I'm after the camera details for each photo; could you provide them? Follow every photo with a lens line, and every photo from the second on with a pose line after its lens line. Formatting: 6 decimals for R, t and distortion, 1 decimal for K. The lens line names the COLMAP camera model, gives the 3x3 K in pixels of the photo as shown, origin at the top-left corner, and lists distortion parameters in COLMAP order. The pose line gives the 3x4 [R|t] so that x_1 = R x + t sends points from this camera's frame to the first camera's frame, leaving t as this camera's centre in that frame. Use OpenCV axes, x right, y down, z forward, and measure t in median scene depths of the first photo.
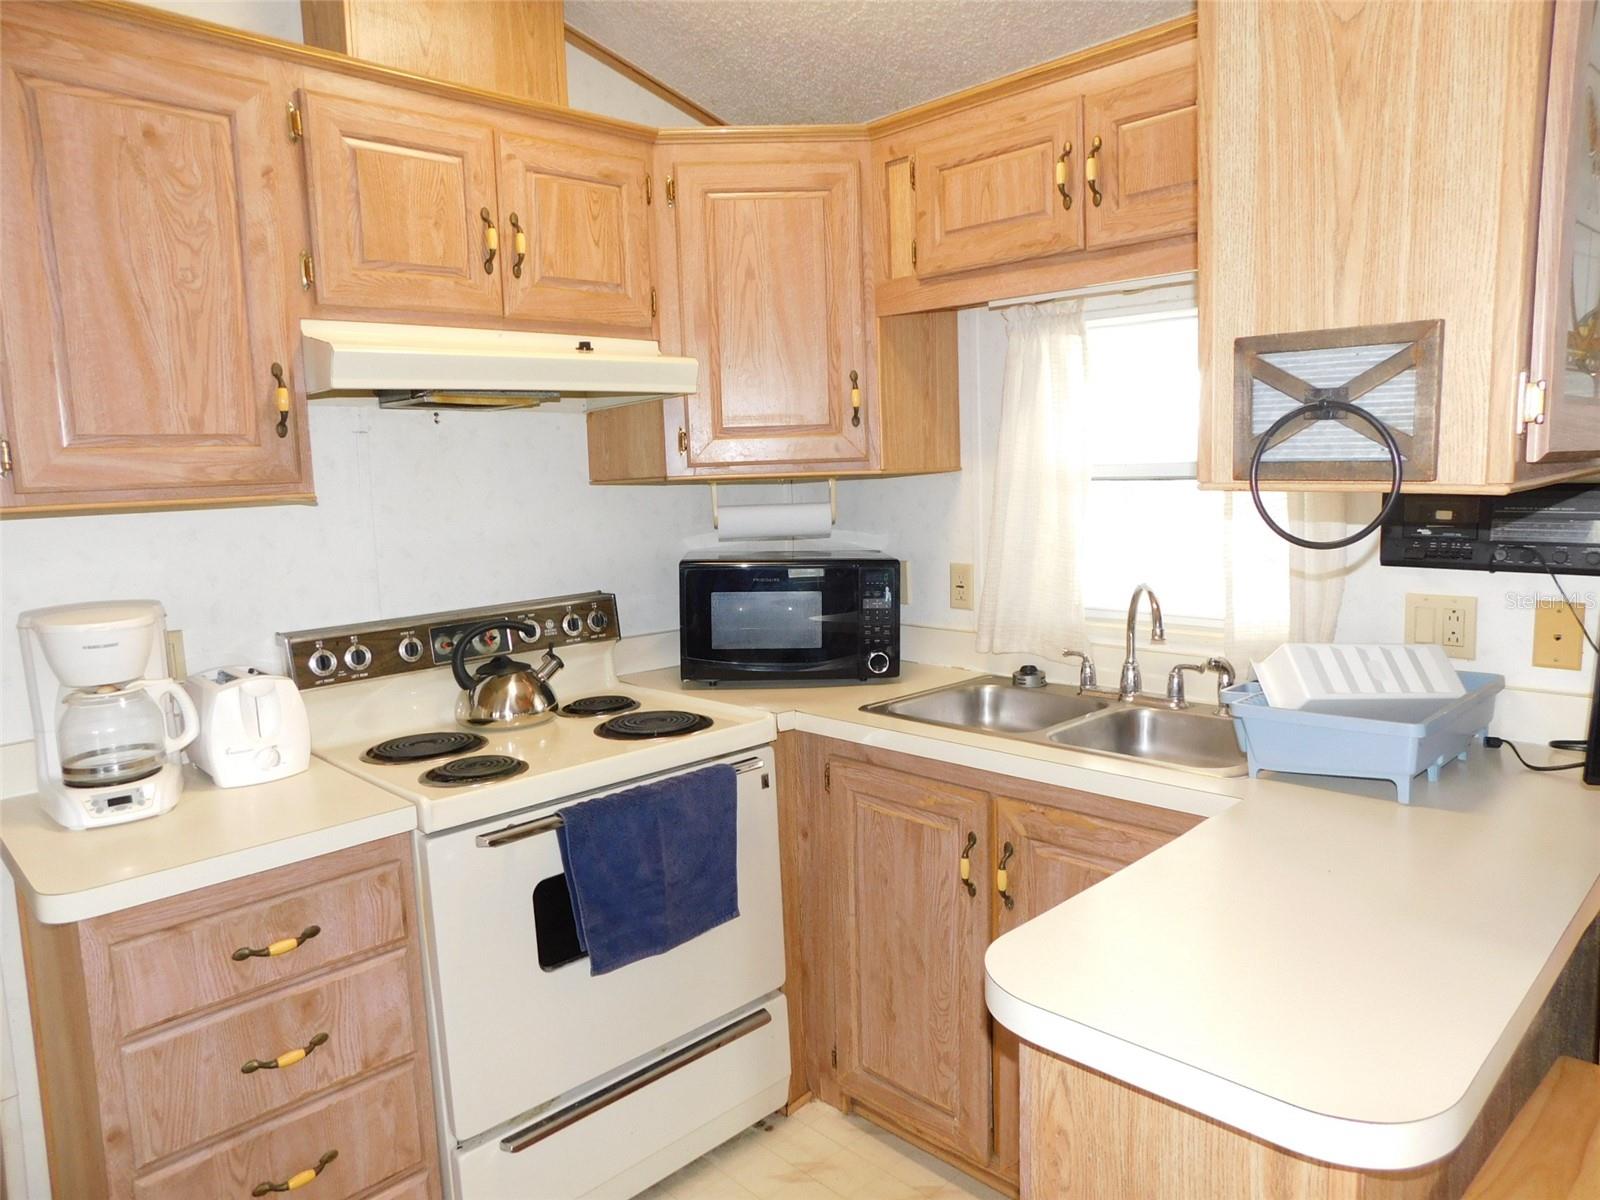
lens RADIAL K [[1047.6, 0, 810.6], [0, 1047.6, 599.6], [0, 0, 1]] dist [-0.063013, 0.054360]
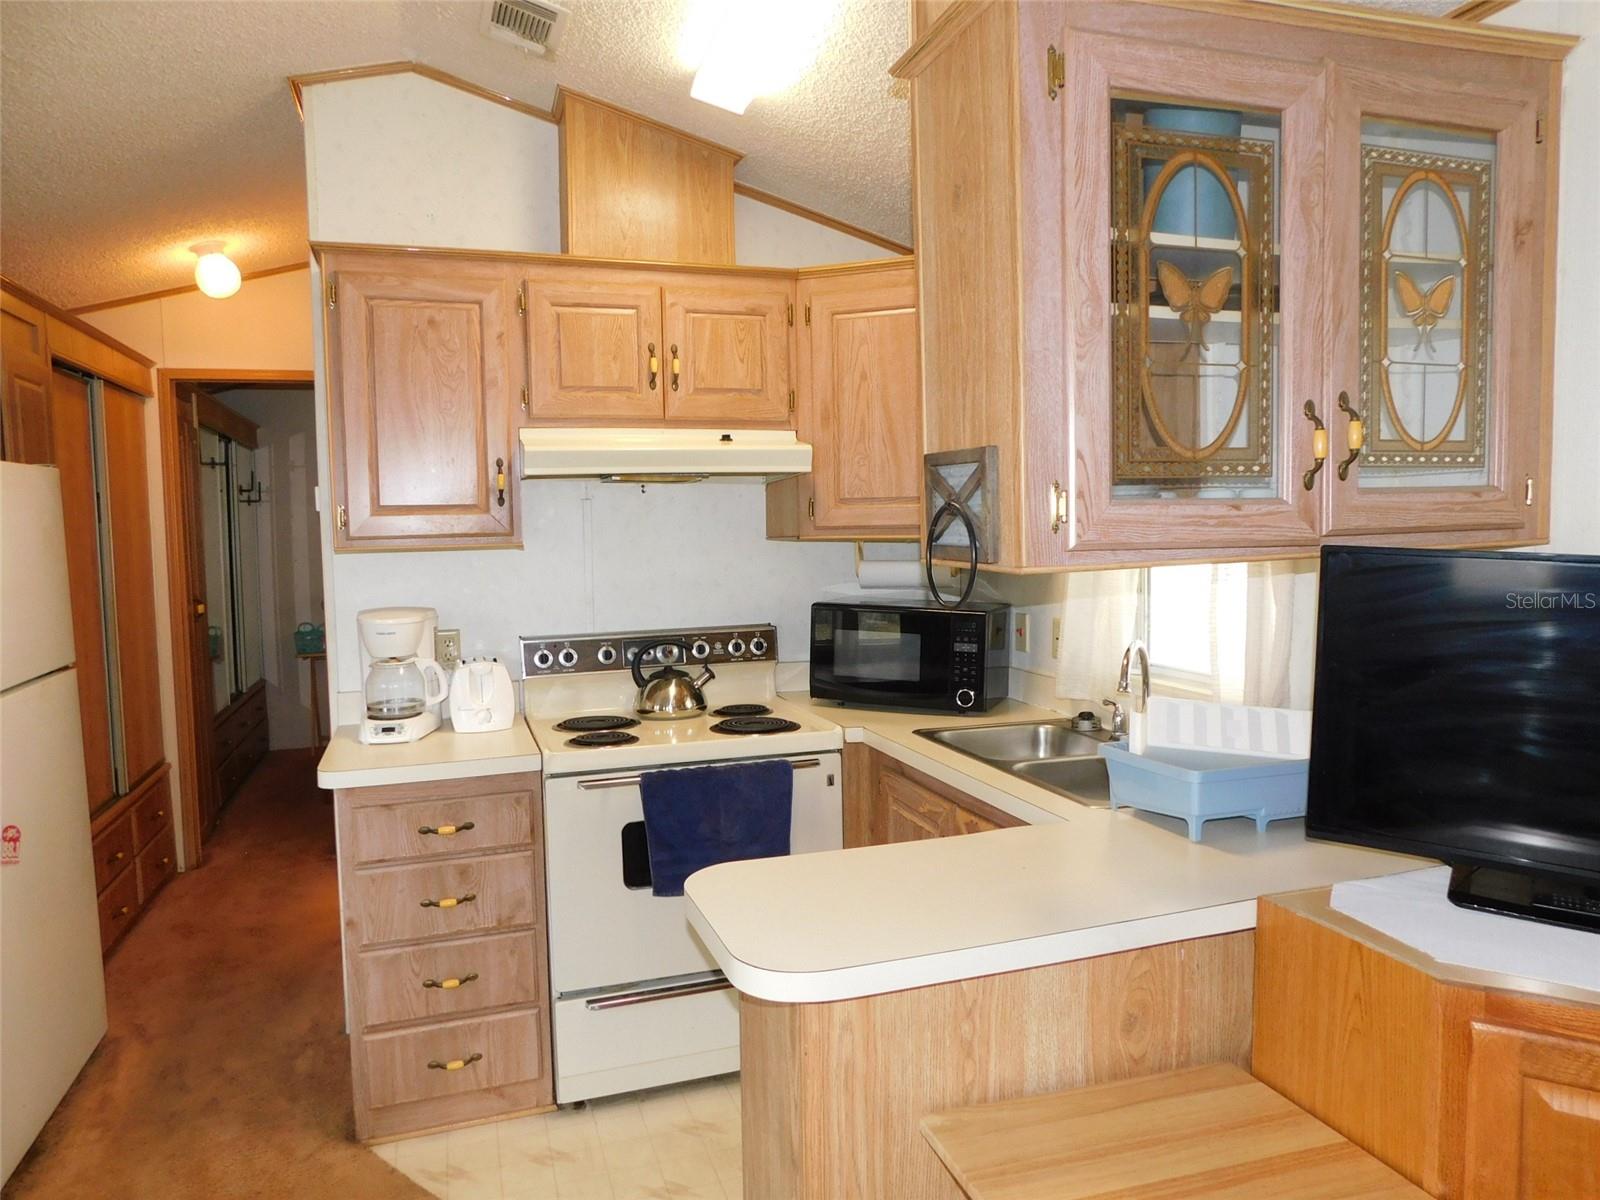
lens RADIAL K [[1047.6, 0, 810.6], [0, 1047.6, 599.6], [0, 0, 1]] dist [-0.063013, 0.054360]
pose [[0.908111, 0.050278, -0.415700, 0.486700], [-0.068059, 0.997287, -0.028058, -0.006303], [0.413161, 0.053772, 0.909069, -0.178054]]
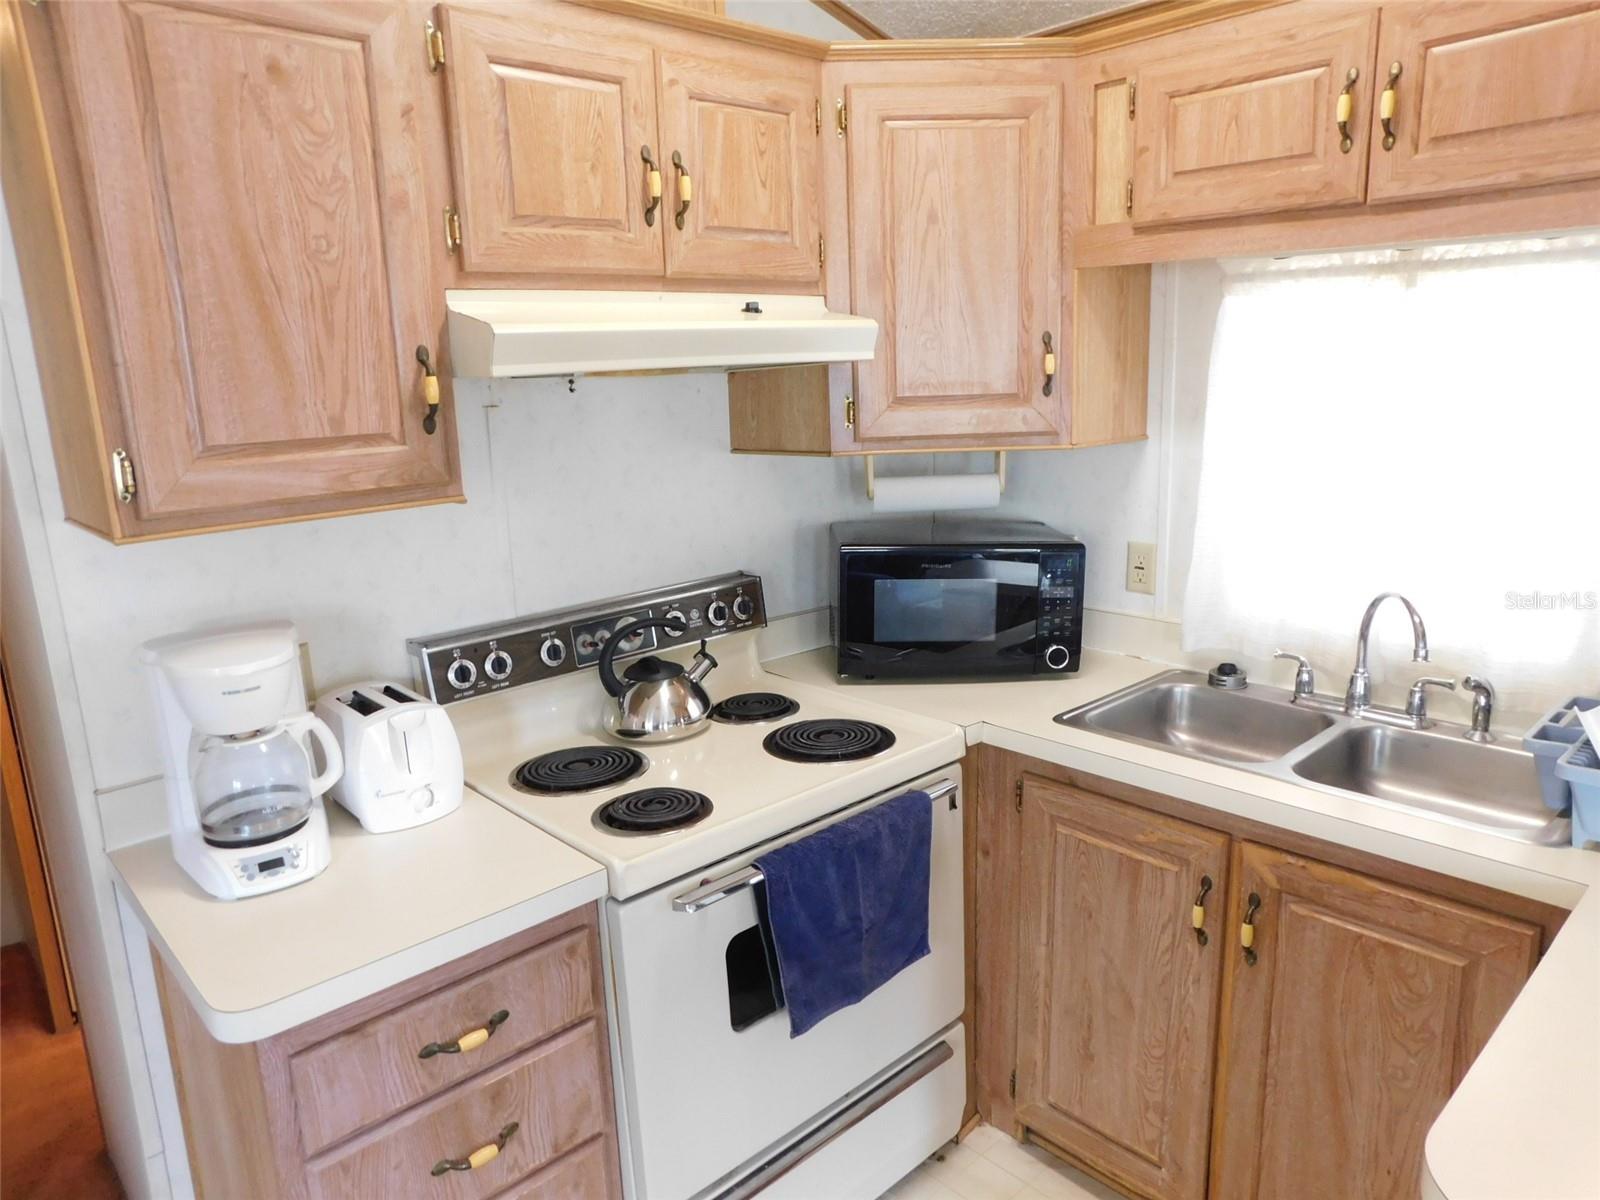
lens RADIAL K [[1057.8, 0, 820.7], [0, 1057.8, 601.0], [0, 0, 1]] dist [-0.057434, 0.053575]
pose [[0.999885, 0.006039, -0.013942, -0.158447], [-0.004673, 0.995371, 0.095996, -0.092922], [0.014457, -0.095920, 0.995284, 0.119818]]
